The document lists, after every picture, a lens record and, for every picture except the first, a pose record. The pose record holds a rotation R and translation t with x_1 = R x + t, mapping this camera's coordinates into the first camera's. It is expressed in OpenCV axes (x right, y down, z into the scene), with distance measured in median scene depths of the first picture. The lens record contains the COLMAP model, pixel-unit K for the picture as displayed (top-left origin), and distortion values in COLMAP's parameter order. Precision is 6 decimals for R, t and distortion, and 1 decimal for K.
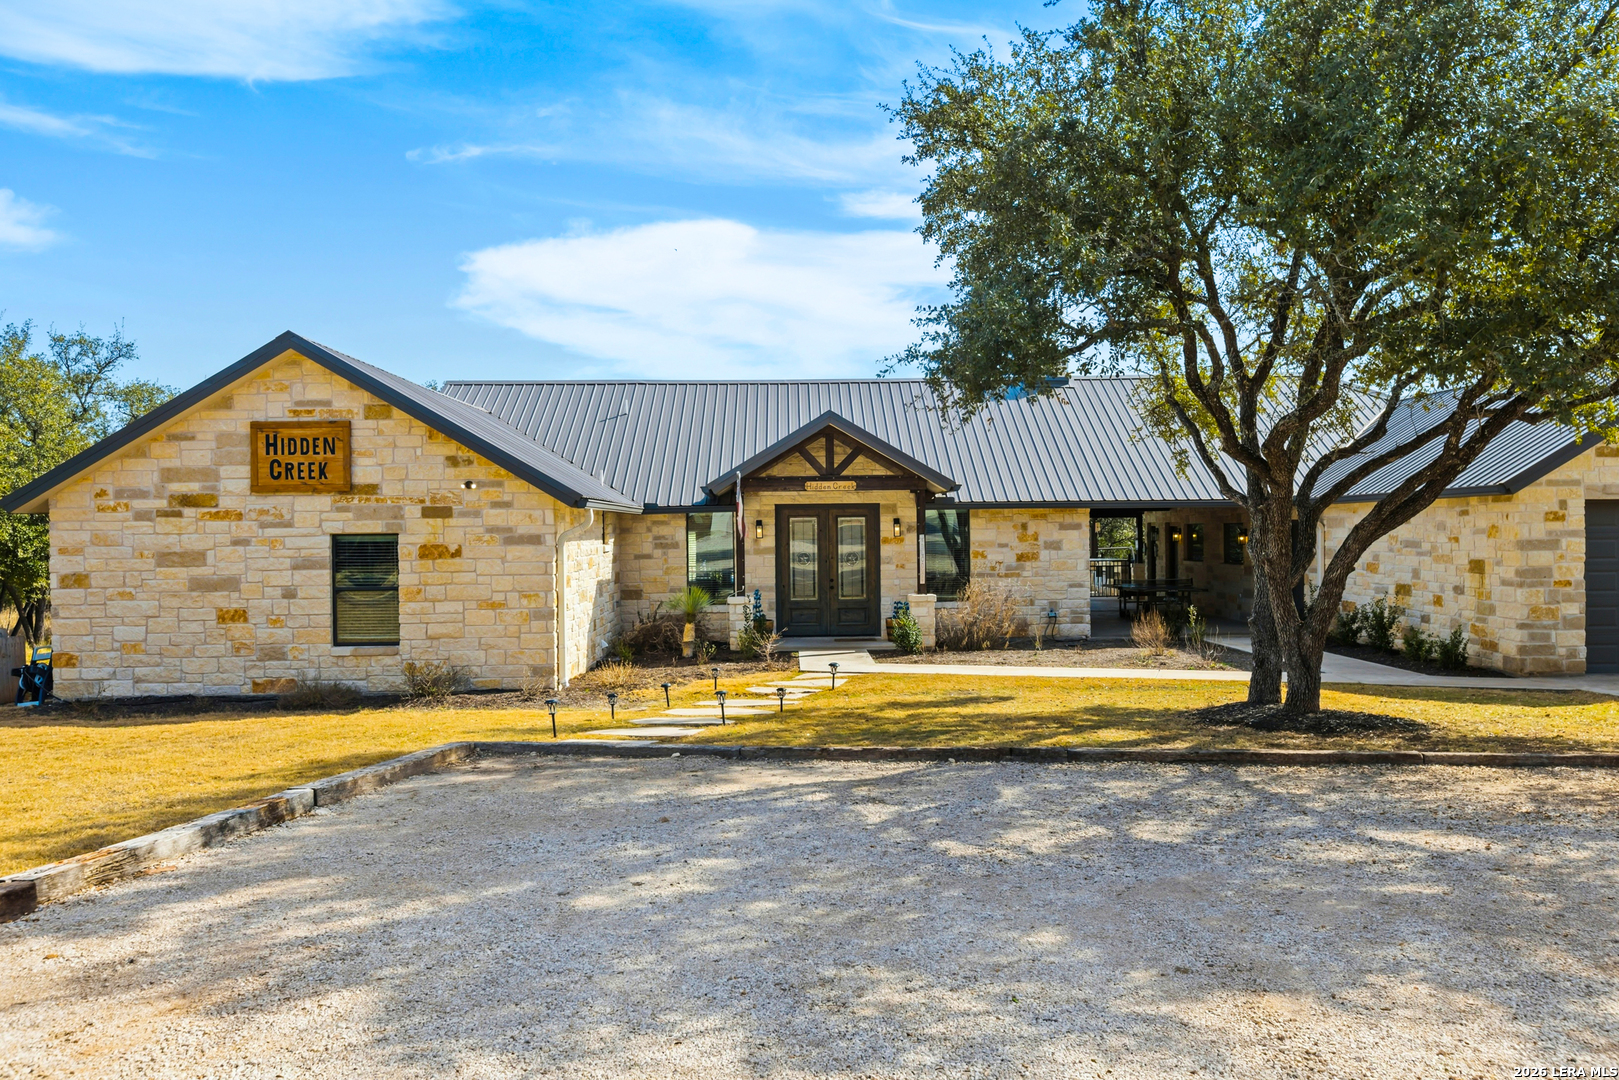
lens RADIAL K [[1292.6, 0, 809.5], [0, 1292.6, 540.0], [0, 0, 1]] dist [-0.067928, 0.001565]
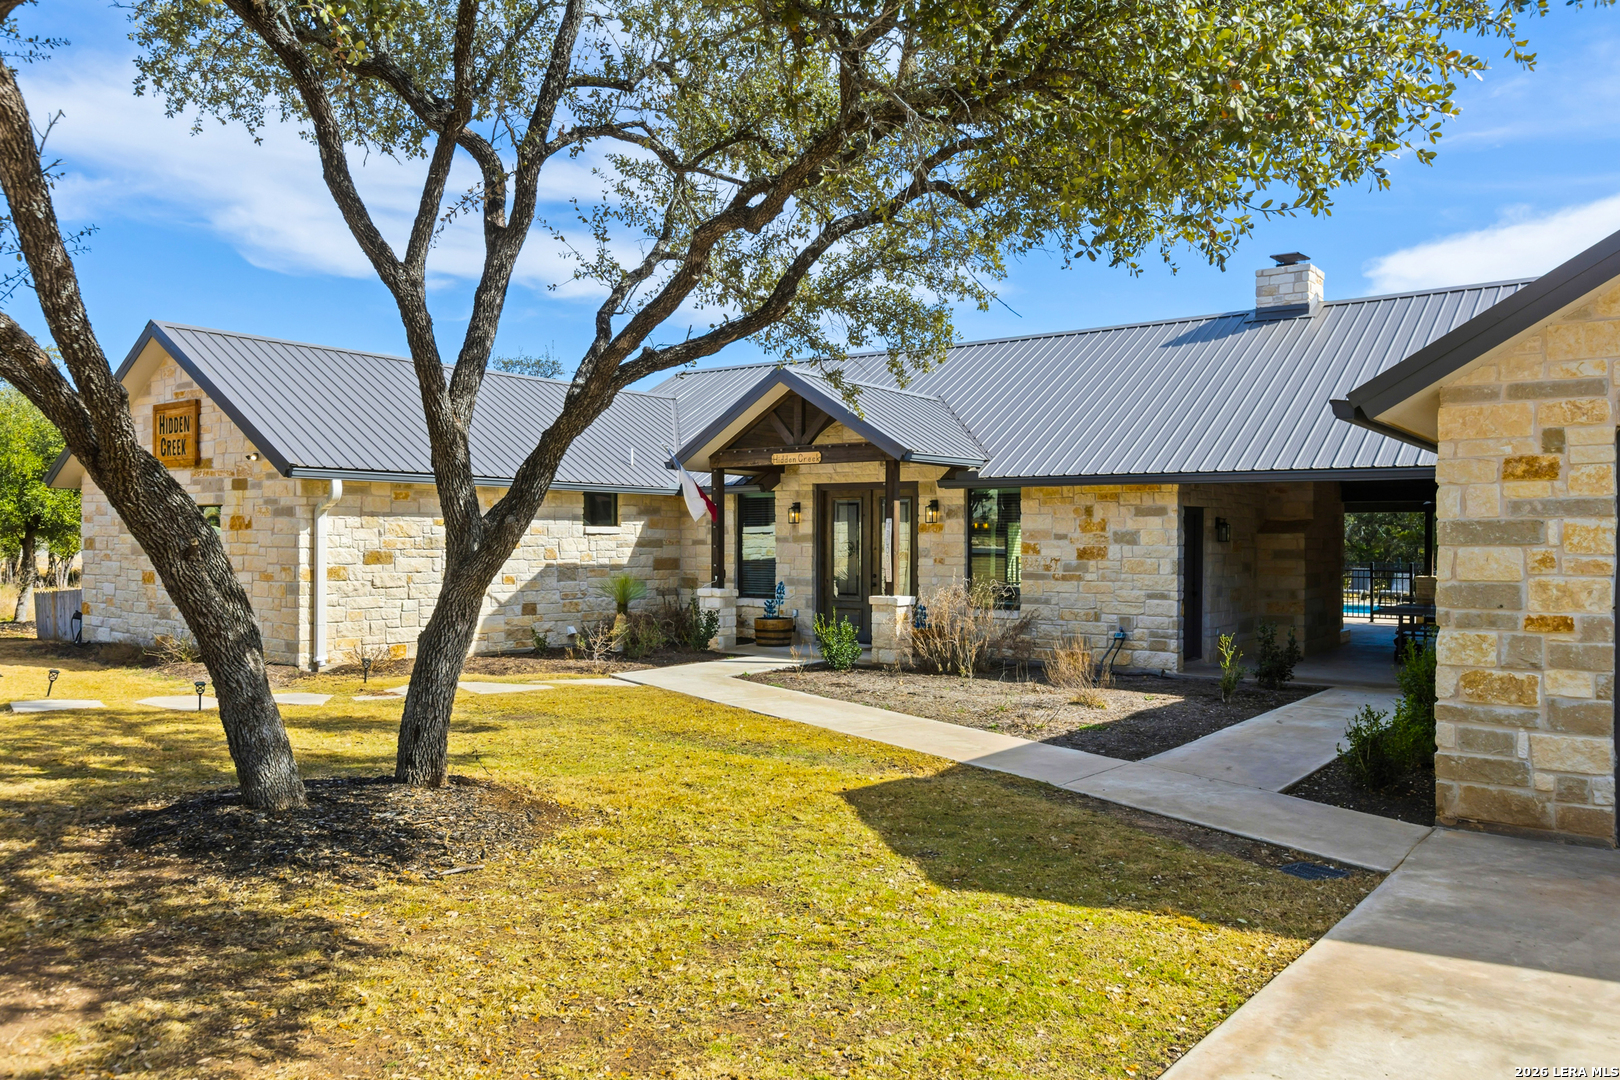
lens RADIAL K [[1225.0, 0, 810.0], [0, 1225.0, 540.0], [0, 0, 1]] dist [0.001344, -0.001021]
pose [[0.768160, 0.018388, -0.639994, 0.587899], [-0.022025, 0.999755, 0.002289, 0.009213], [0.639879, 0.012337, 0.768376, 0.453839]]
